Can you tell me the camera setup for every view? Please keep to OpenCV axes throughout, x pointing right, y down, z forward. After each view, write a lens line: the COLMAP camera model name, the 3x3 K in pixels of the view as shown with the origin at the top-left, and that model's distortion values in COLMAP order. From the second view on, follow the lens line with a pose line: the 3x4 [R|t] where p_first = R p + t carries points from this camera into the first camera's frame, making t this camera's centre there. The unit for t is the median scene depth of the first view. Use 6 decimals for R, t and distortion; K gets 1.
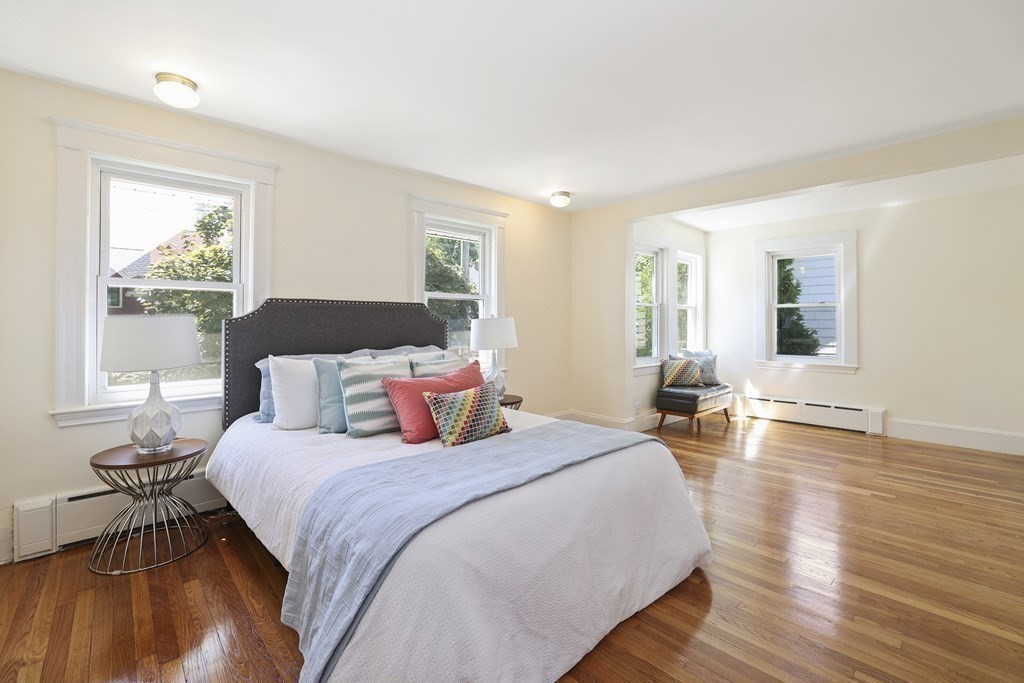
lens RADIAL K [[441.4, 0, 512.2], [0, 441.4, 333.6], [0, 0, 1]] dist [-0.032541, 0.007588]
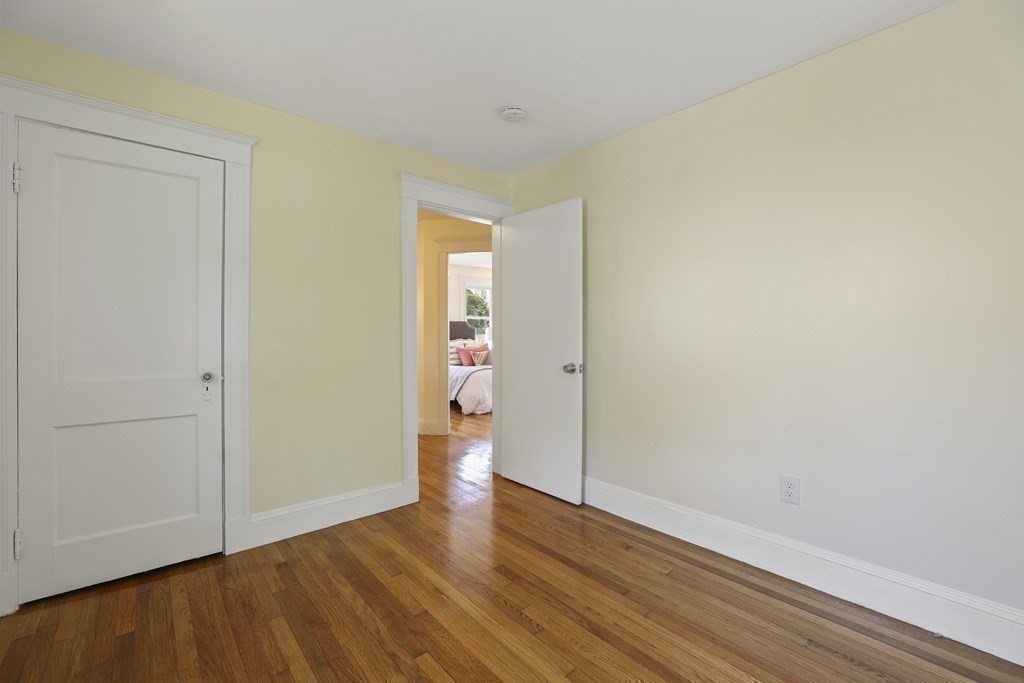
lens RADIAL K [[441.4, 0, 511.5], [0, 441.4, 336.8], [0, 0, 1]] dist [-0.032541, 0.007588]
pose [[0.999139, -0.000188, -0.041496, 0.173075], [-0.000091, 0.999977, -0.006734, 0.036326], [0.041496, 0.006732, 0.999116, -1.627407]]
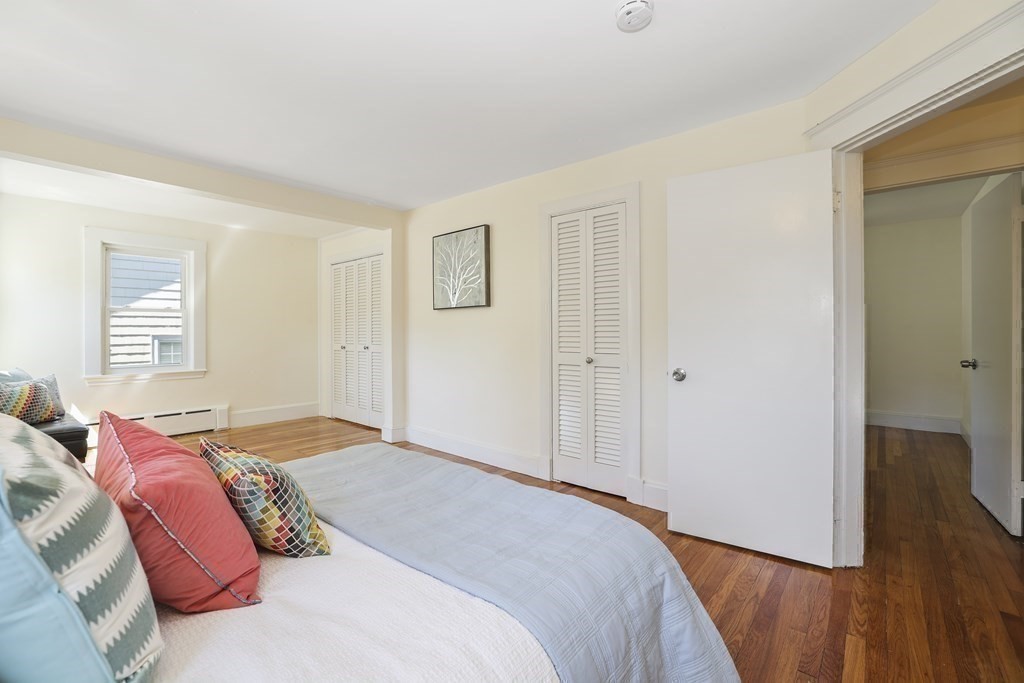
lens RADIAL K [[441.4, 0, 511.6], [0, 441.4, 332.5], [0, 0, 1]] dist [-0.032541, 0.007588]
pose [[-0.118534, -0.009739, 0.992902, -0.529198], [0.021160, 0.999700, 0.012332, -0.020134], [-0.992724, 0.022471, -0.118293, 0.580271]]
